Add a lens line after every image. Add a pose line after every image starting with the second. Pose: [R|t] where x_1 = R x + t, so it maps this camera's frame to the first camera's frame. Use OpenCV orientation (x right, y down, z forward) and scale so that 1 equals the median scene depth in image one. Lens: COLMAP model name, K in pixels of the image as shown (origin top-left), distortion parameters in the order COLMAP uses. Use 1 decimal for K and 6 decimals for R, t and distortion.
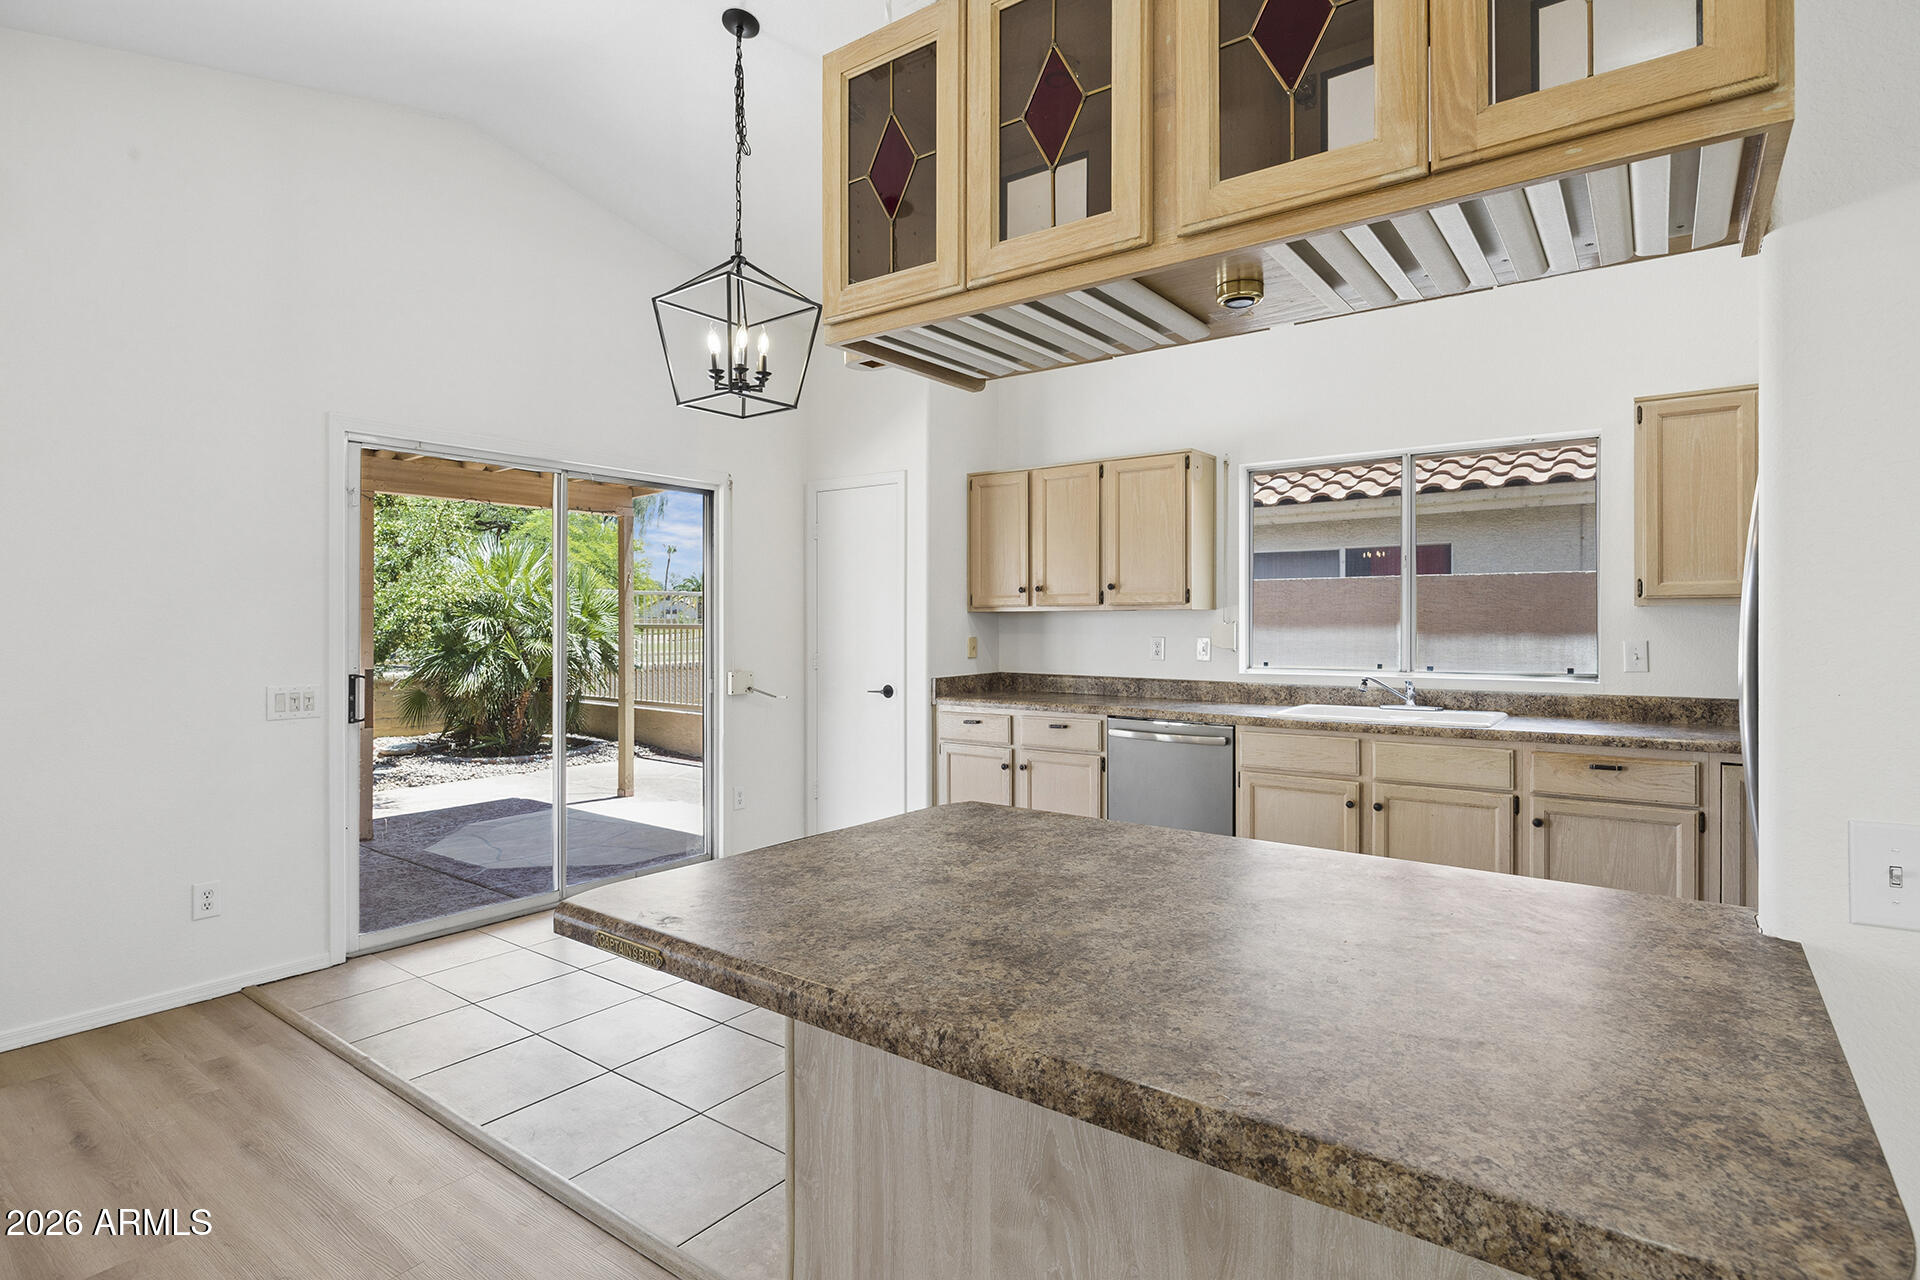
lens RADIAL K [[962.2, 0, 955.7], [0, 962.2, 631.0], [0, 0, 1]] dist [-0.006603, -0.000044]
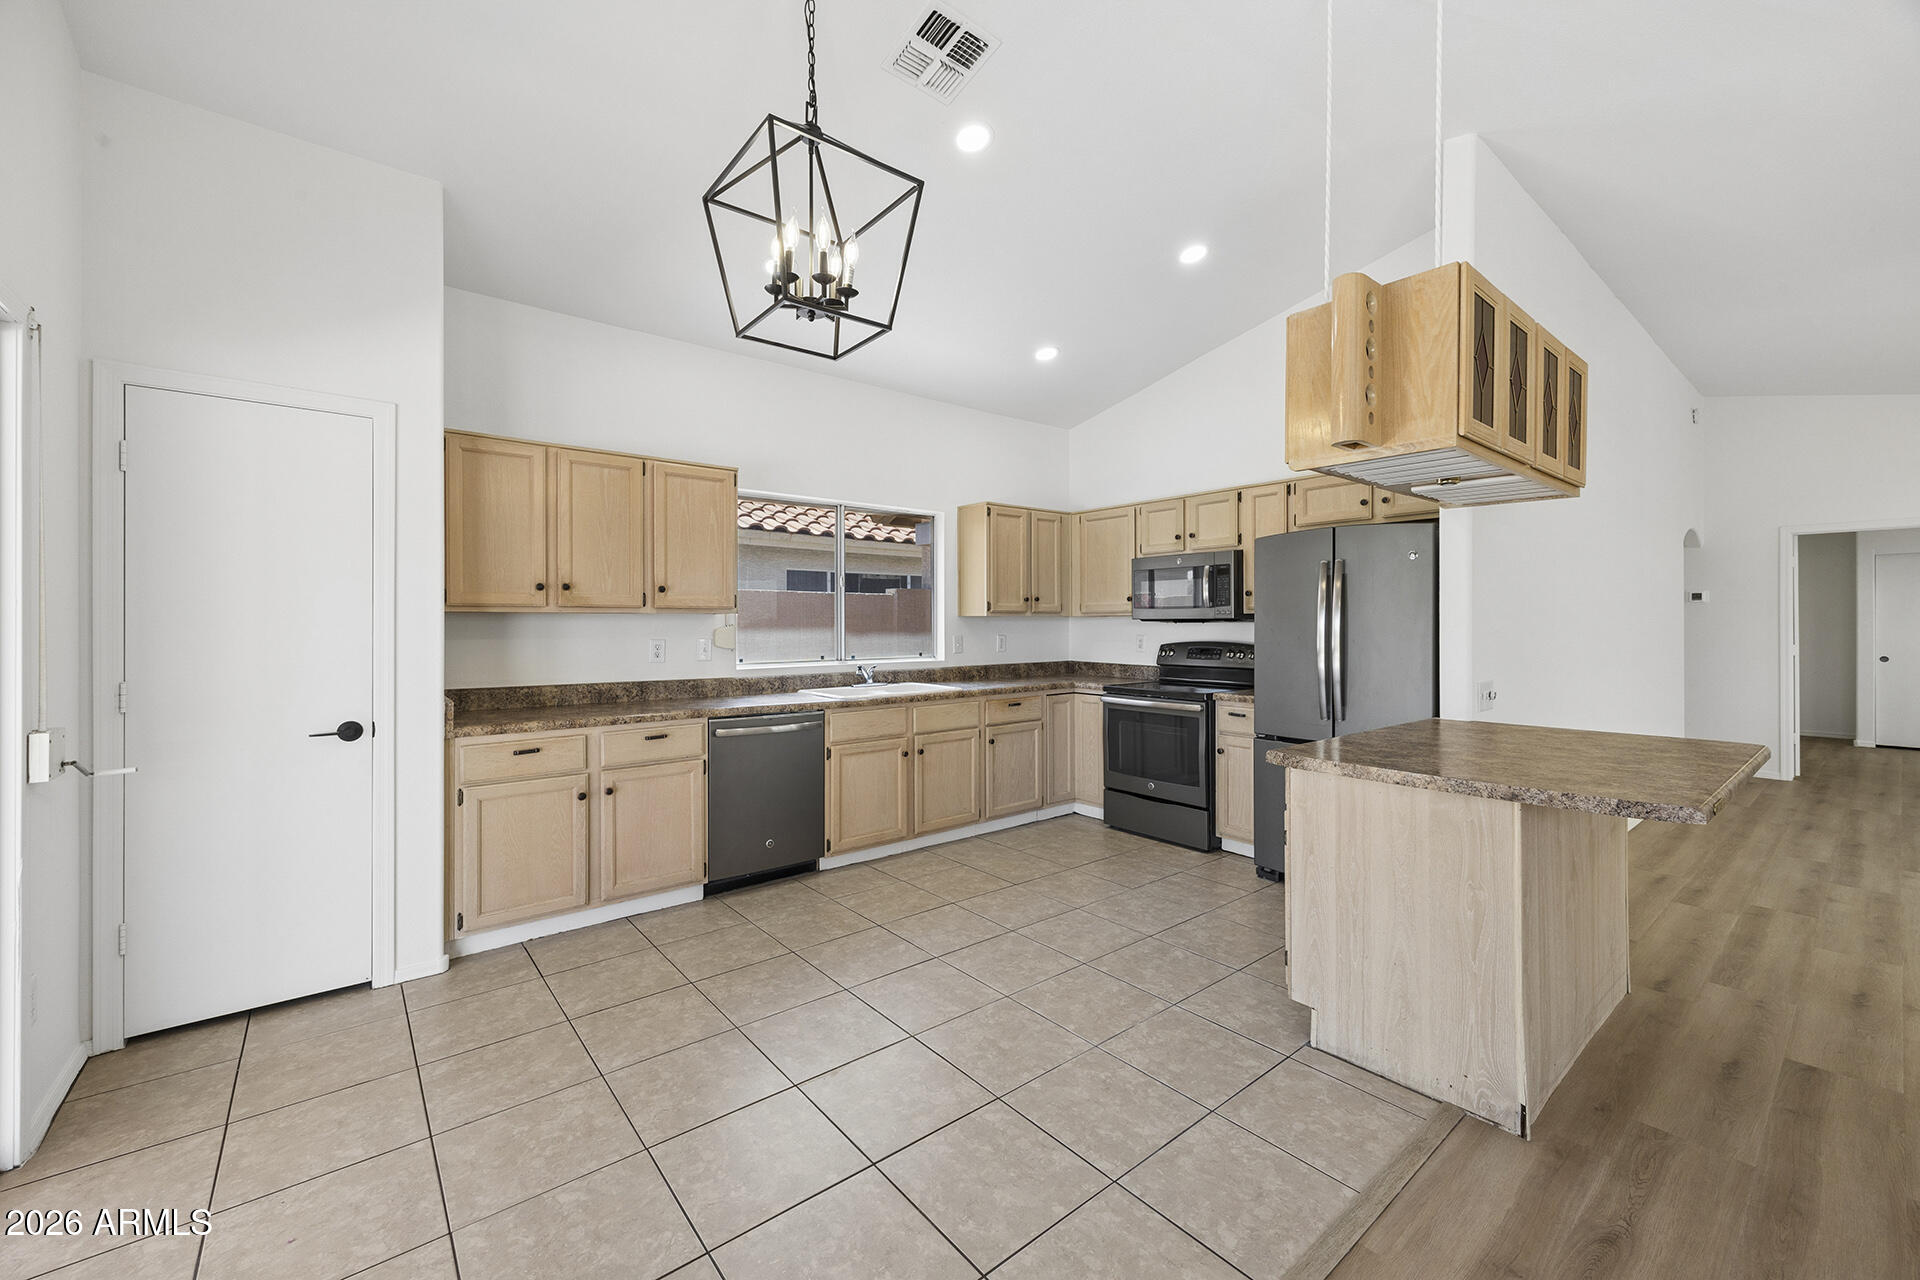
lens RADIAL K [[764.5, 0, 966.1], [0, 764.5, 624.5], [0, 0, 1]] dist [0.001872, 0.000254]
pose [[0.233613, -0.000337, 0.972329, -0.542710], [0.008773, 0.999960, -0.001761, -0.006009], [-0.972290, 0.008942, 0.233607, 0.532474]]
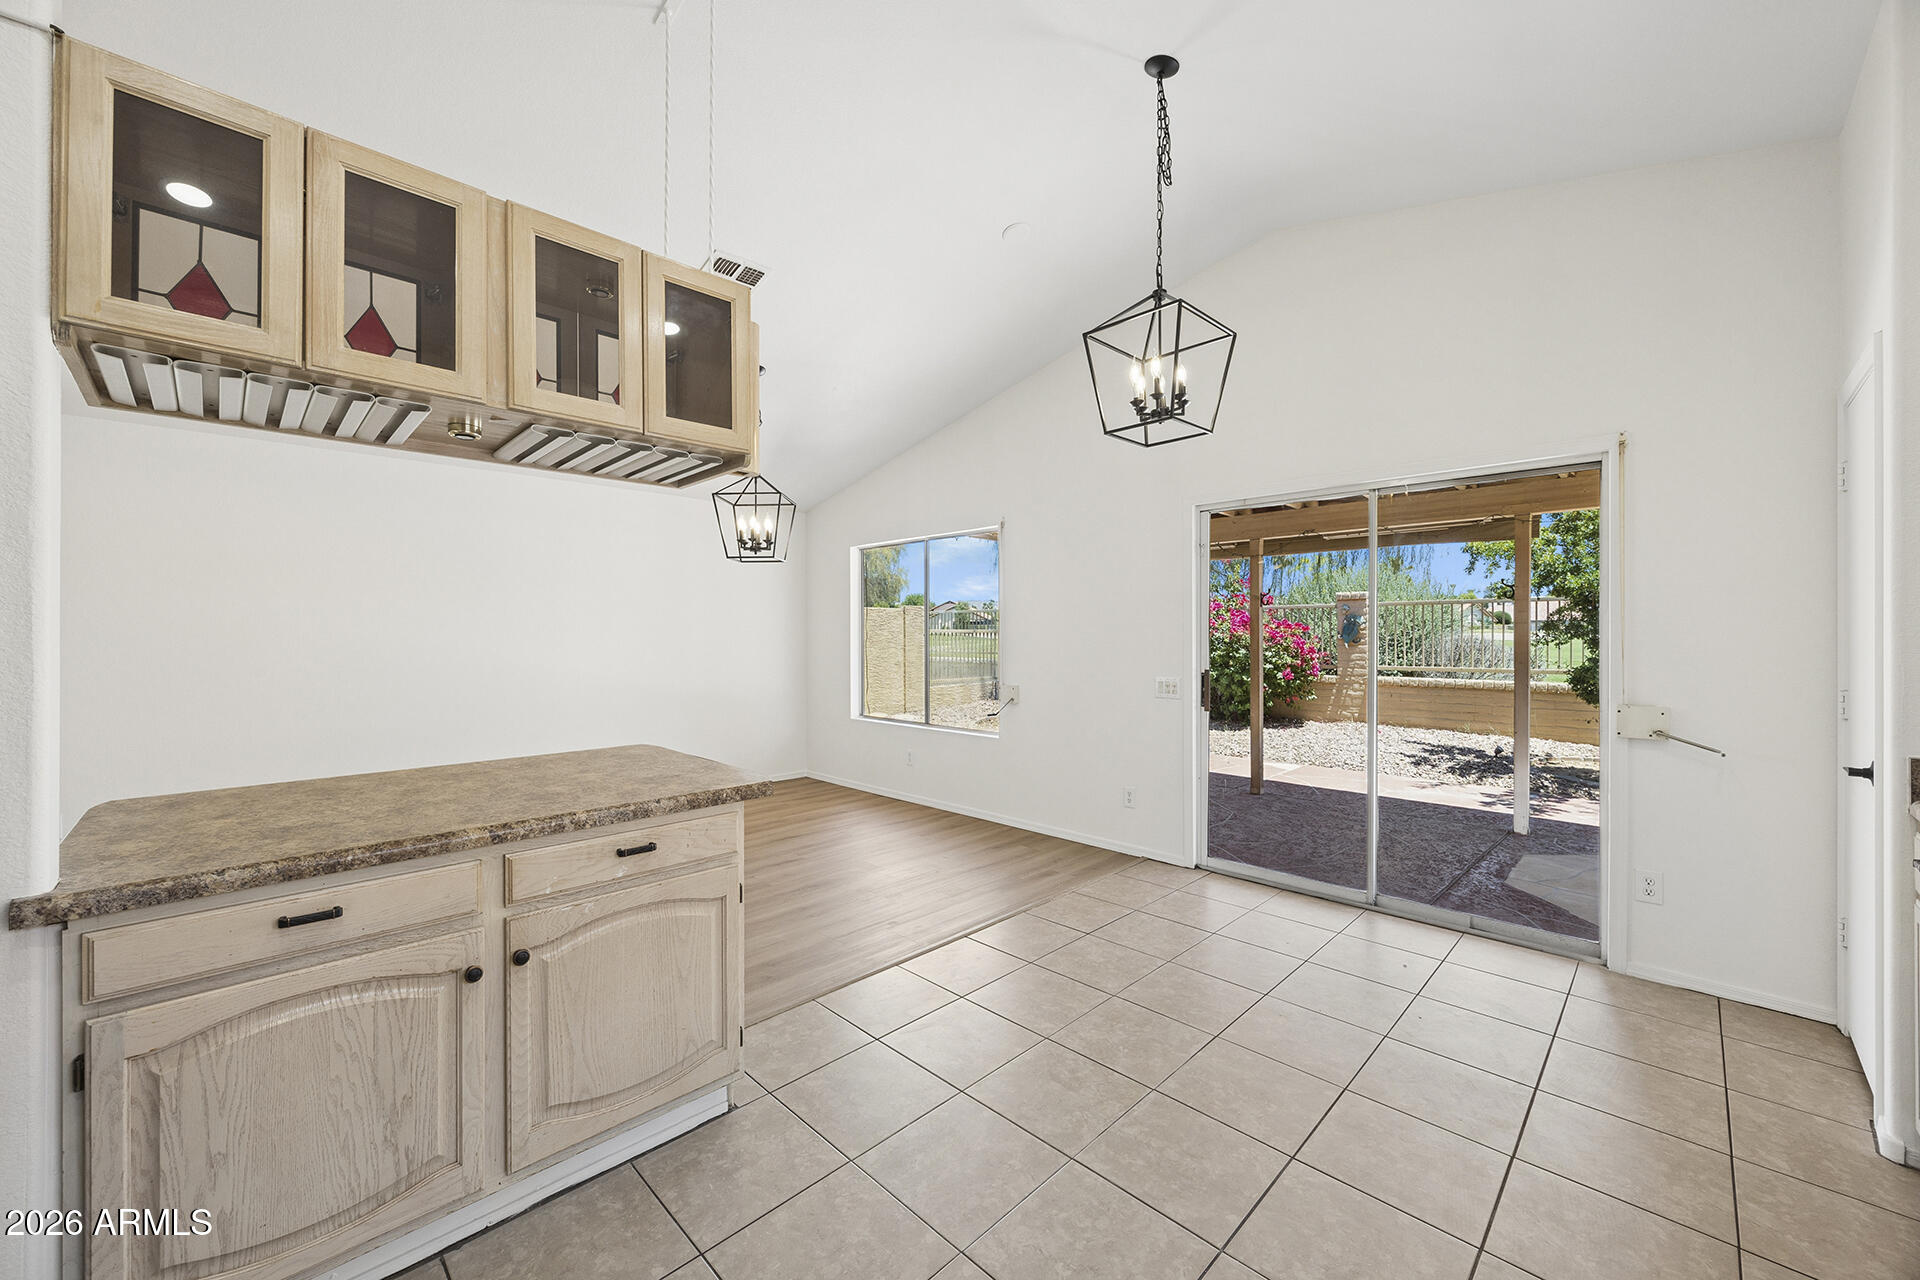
lens RADIAL K [[741.6, 0, 922.0], [0, 741.6, 637.6], [0, 0, 1]] dist [0.014725, 0.000116]
pose [[-0.168406, 0.004072, -0.985709, 0.436490], [-0.007035, 0.999961, 0.005332, -0.008714], [0.985693, 0.007832, -0.168371, 0.616205]]
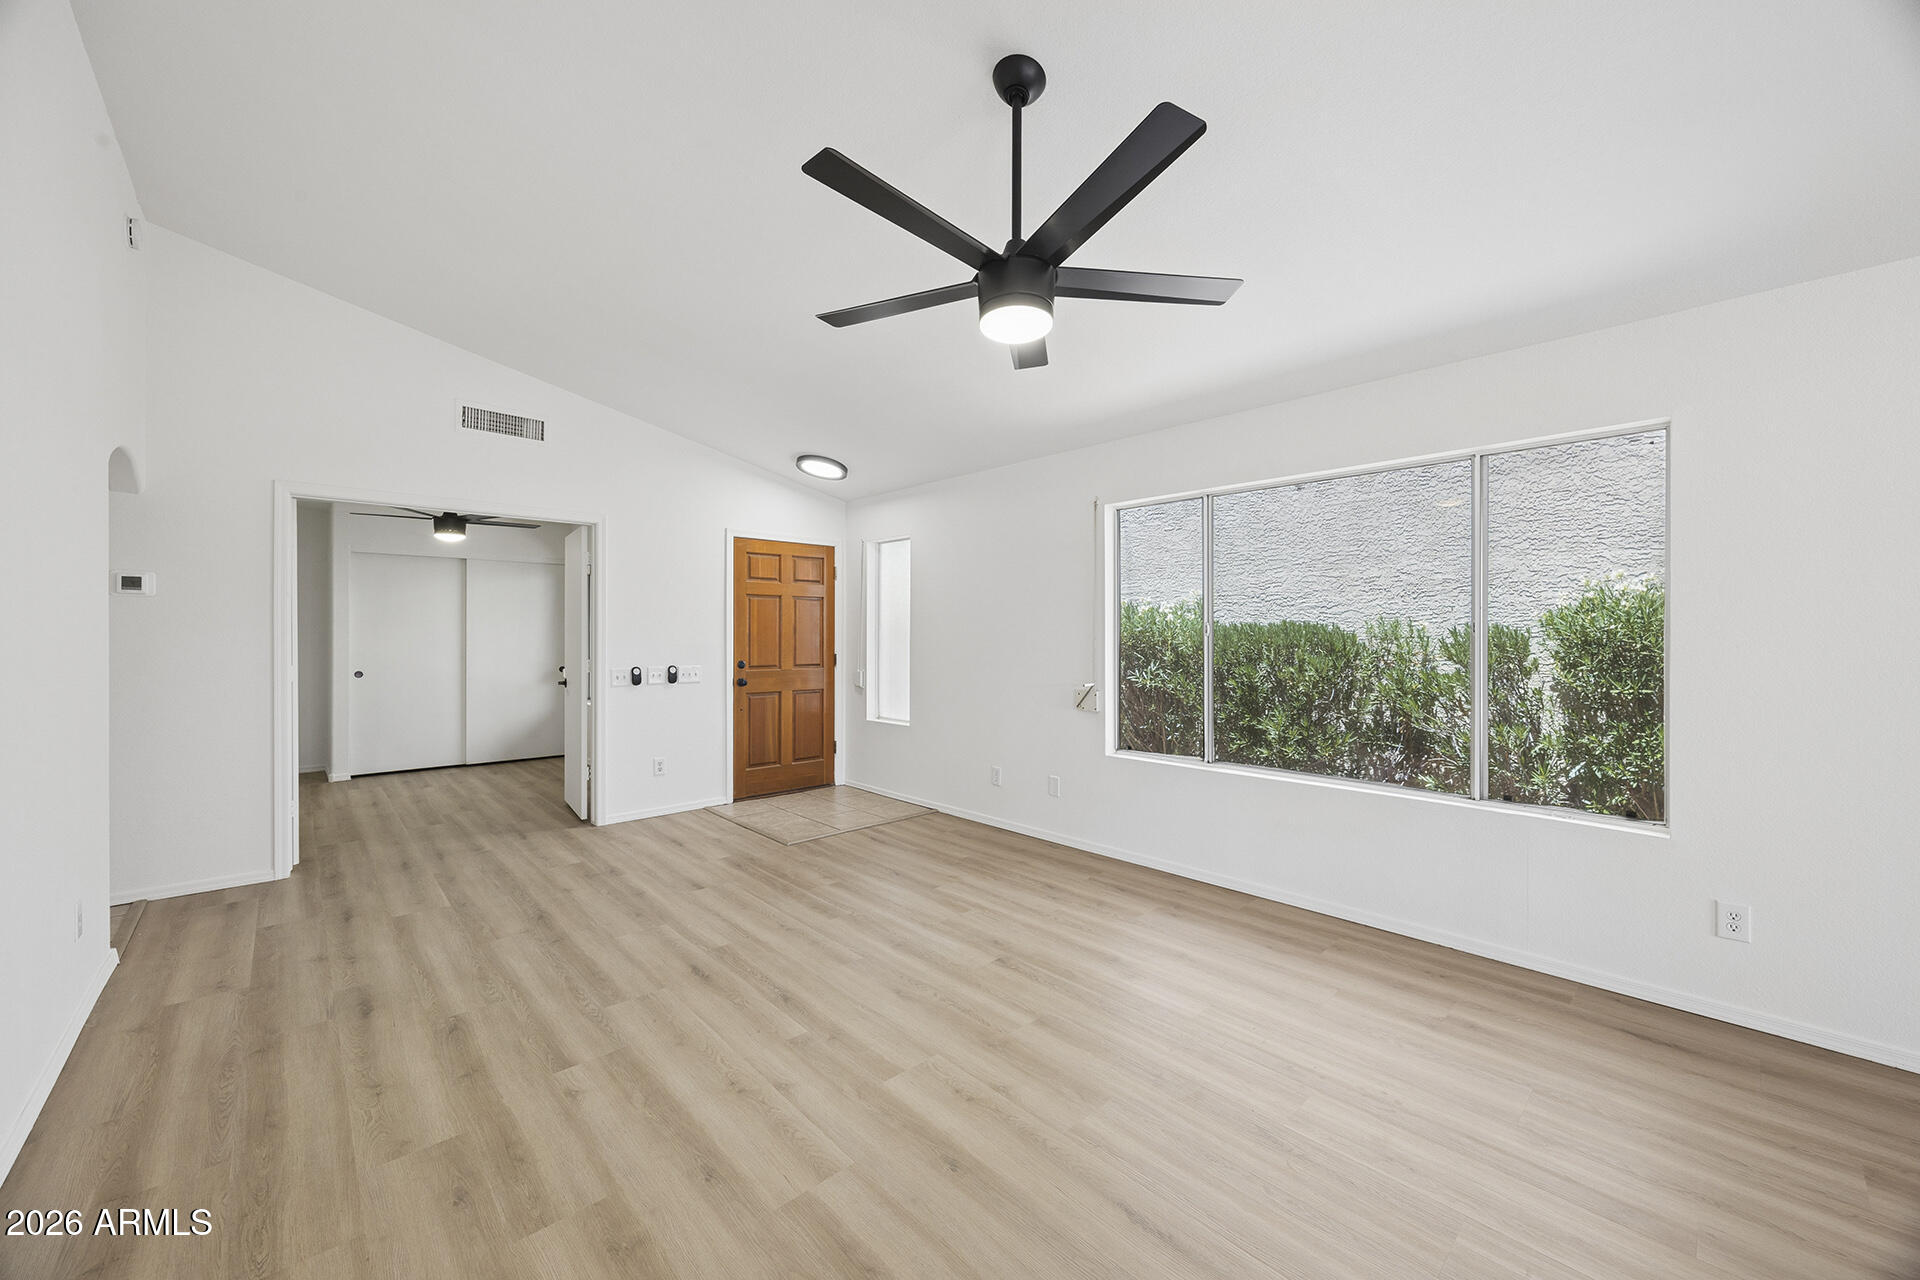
lens RADIAL K [[728.6, 0, 961.5], [0, 728.6, 637.5], [0, 0, 1]] dist [-0.002747, 0.000134]
pose [[-0.984594, -0.001392, 0.174850, 0.230642], [0.000888, 0.999916, 0.012959, -0.002889], [-0.174853, 0.012914, -0.984510, 0.105912]]
